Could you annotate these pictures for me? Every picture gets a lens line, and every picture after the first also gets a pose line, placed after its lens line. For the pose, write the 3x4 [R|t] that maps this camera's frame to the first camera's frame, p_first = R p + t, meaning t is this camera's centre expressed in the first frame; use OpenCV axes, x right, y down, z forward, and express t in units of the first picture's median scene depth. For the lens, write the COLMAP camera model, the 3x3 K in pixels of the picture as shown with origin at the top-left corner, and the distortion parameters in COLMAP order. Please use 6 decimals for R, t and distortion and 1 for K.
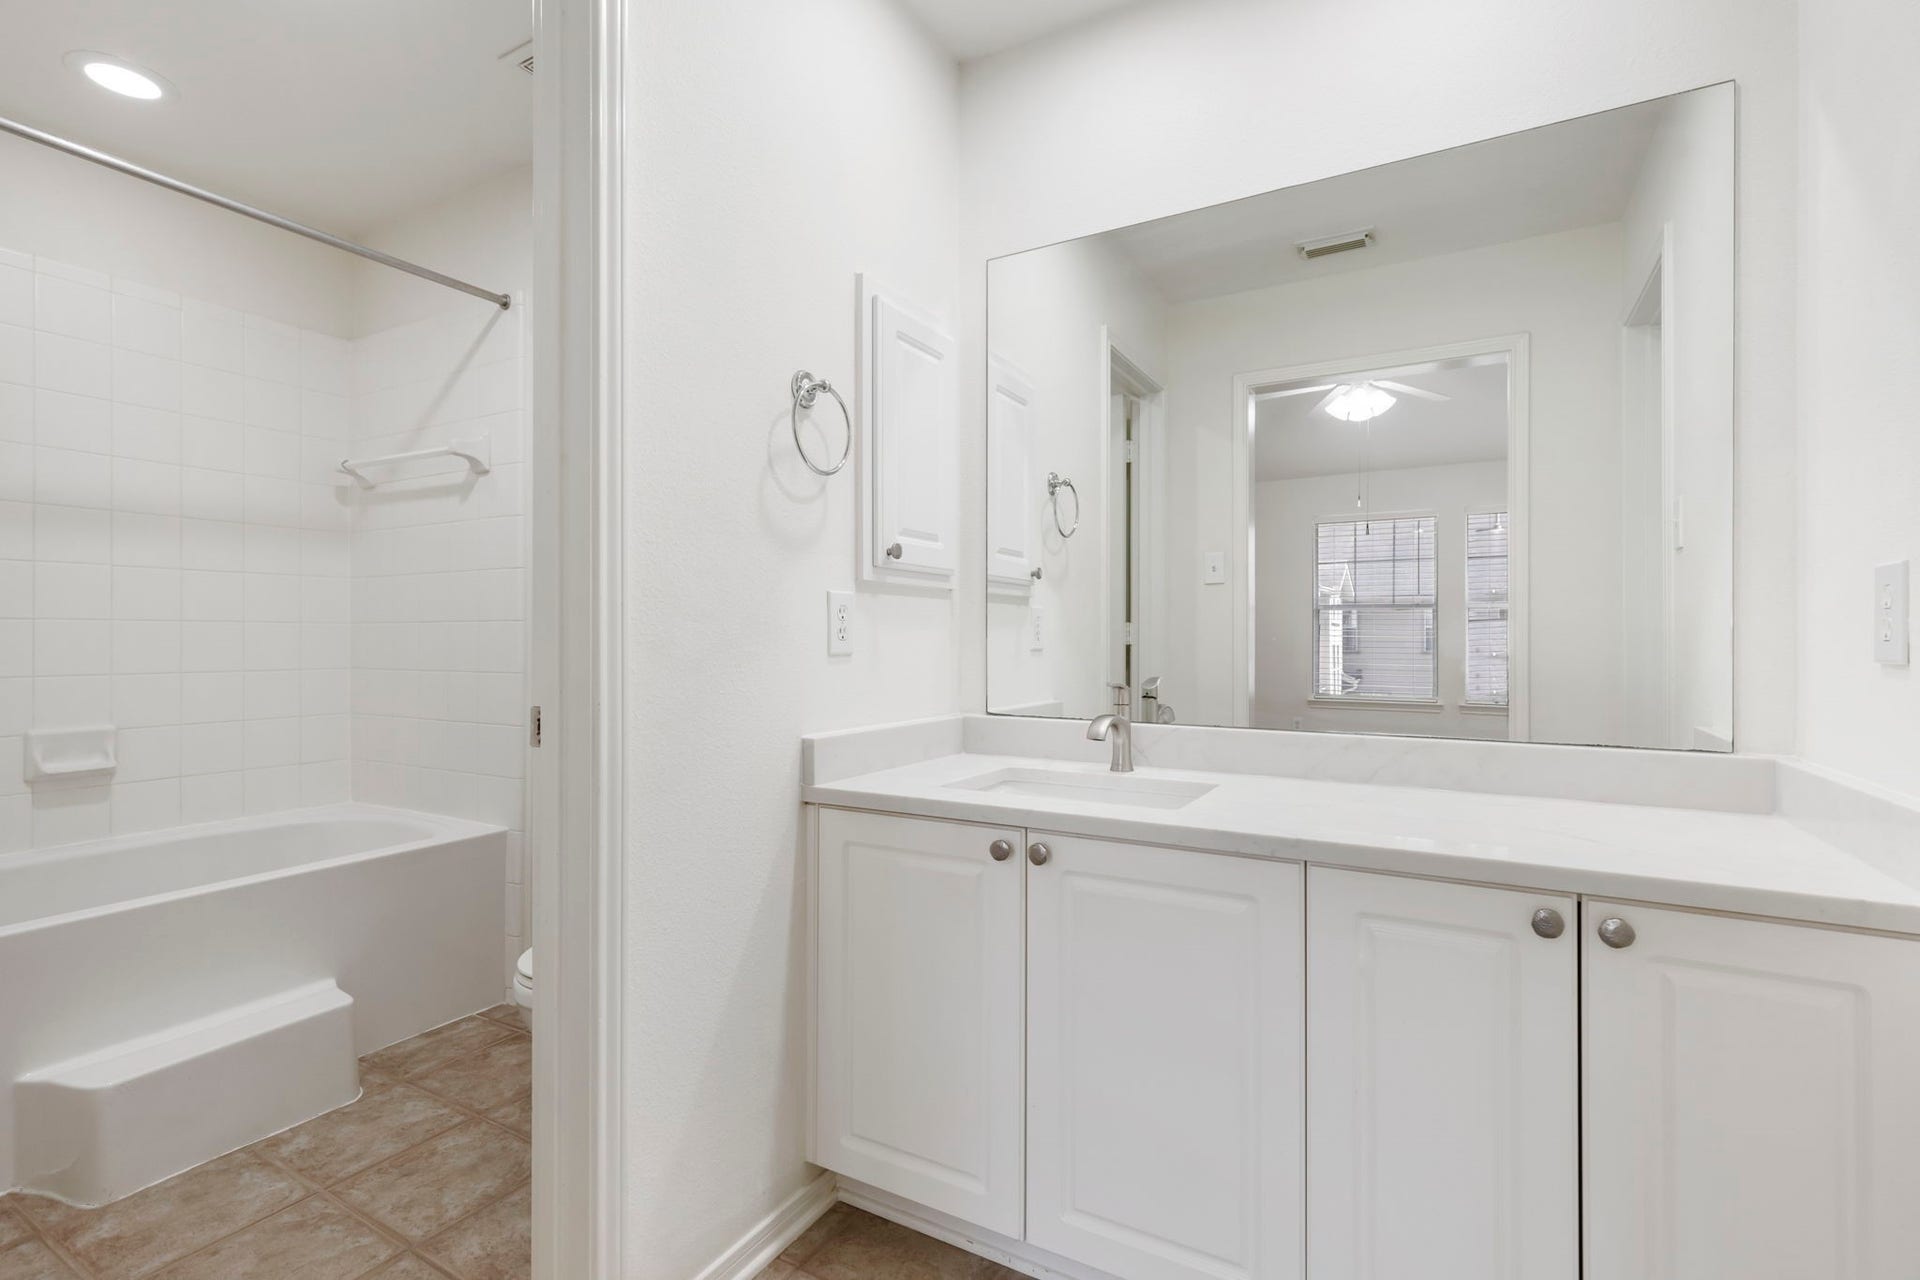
lens RADIAL K [[866.2, 0, 959.5], [0, 866.2, 641.6], [0, 0, 1]] dist [0.005910, 0.000620]
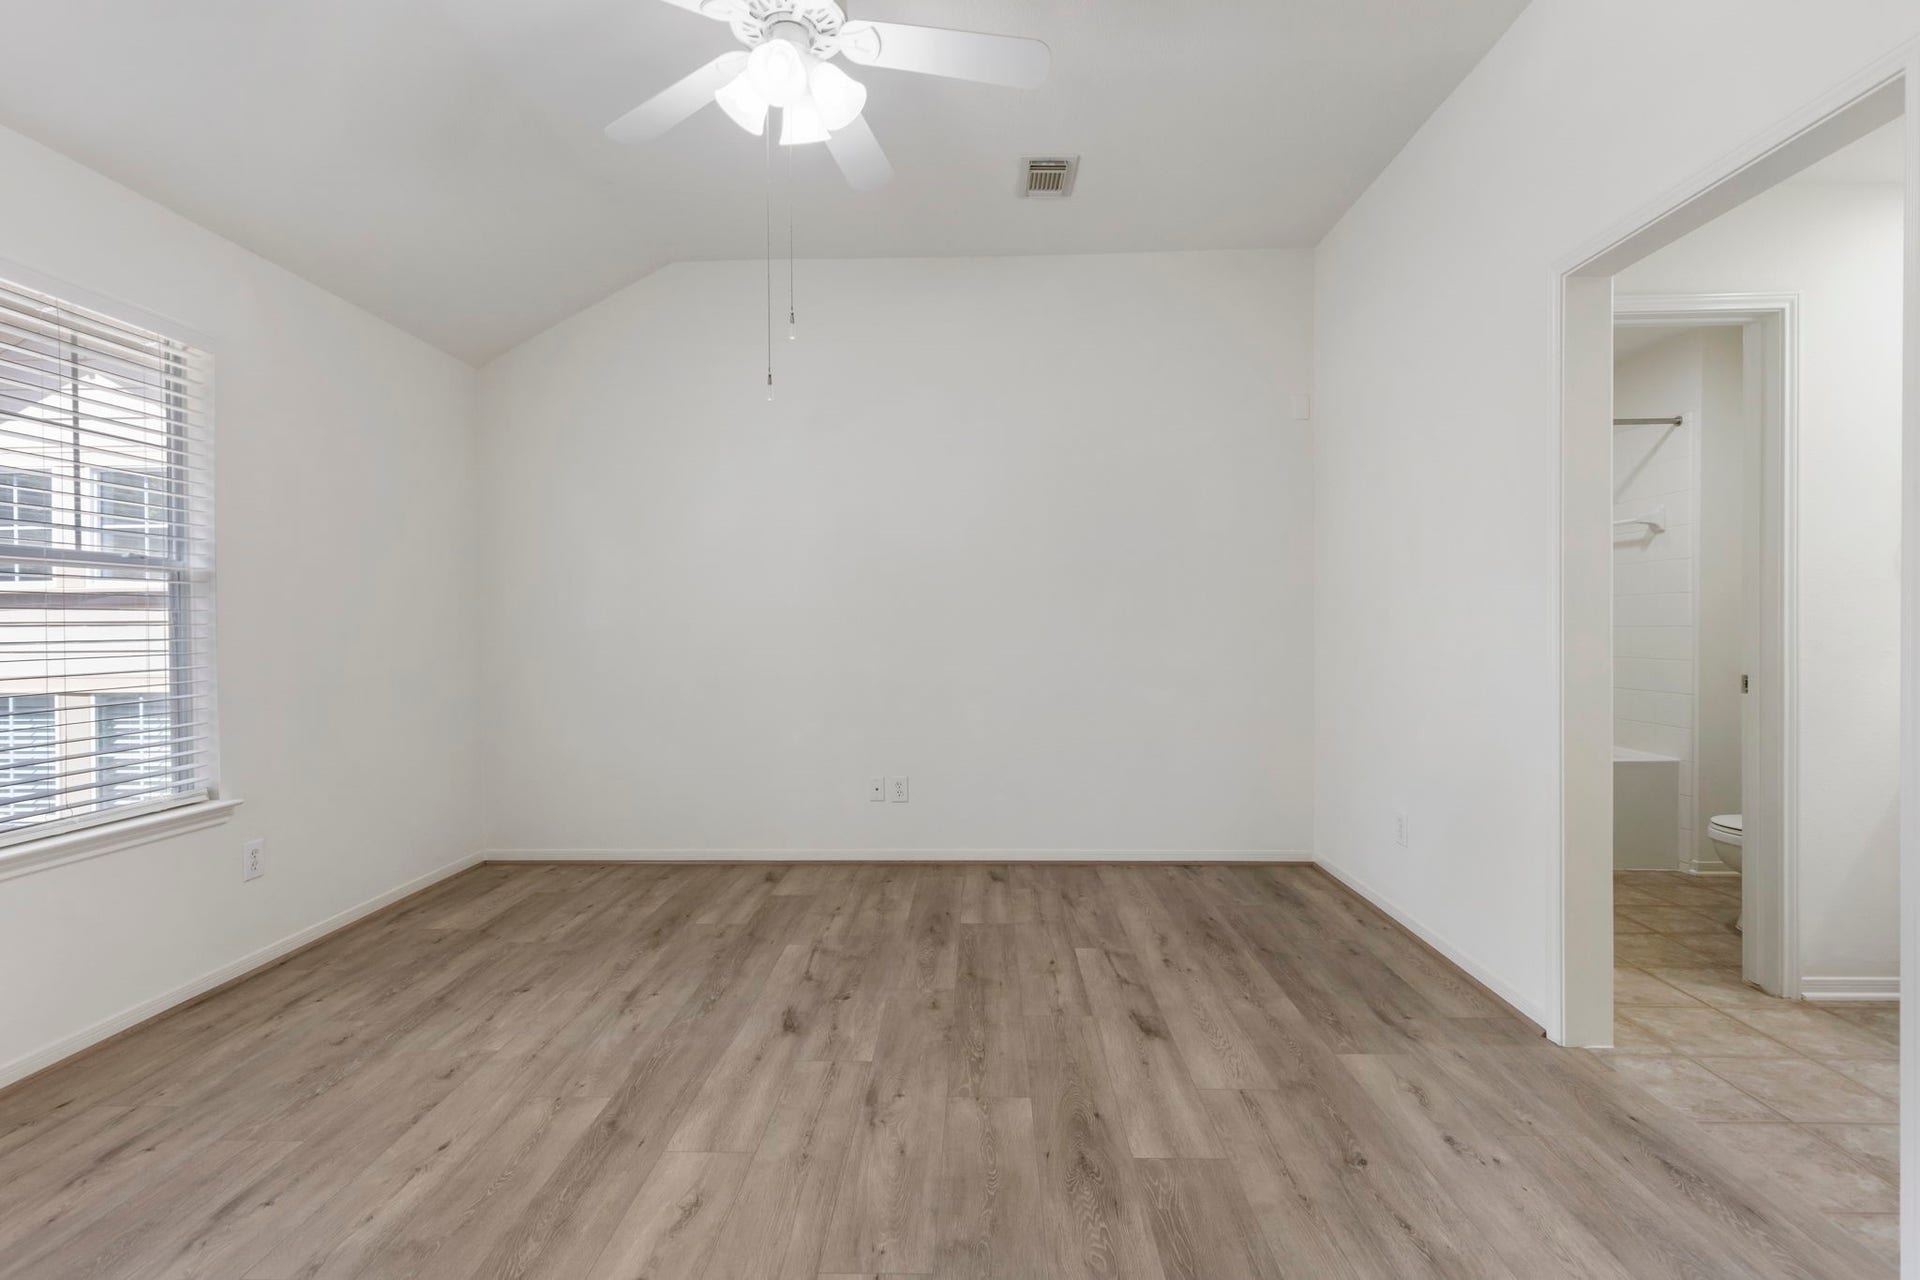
lens RADIAL K [[866.2, 0, 958.3], [0, 866.2, 635.1], [0, 0, 1]] dist [0.005910, 0.000620]
pose [[0.465757, 0.002948, -0.884908, 0.256427], [0.002355, 0.999987, 0.004571, -0.018031], [0.884909, -0.004213, 0.465744, -0.867421]]
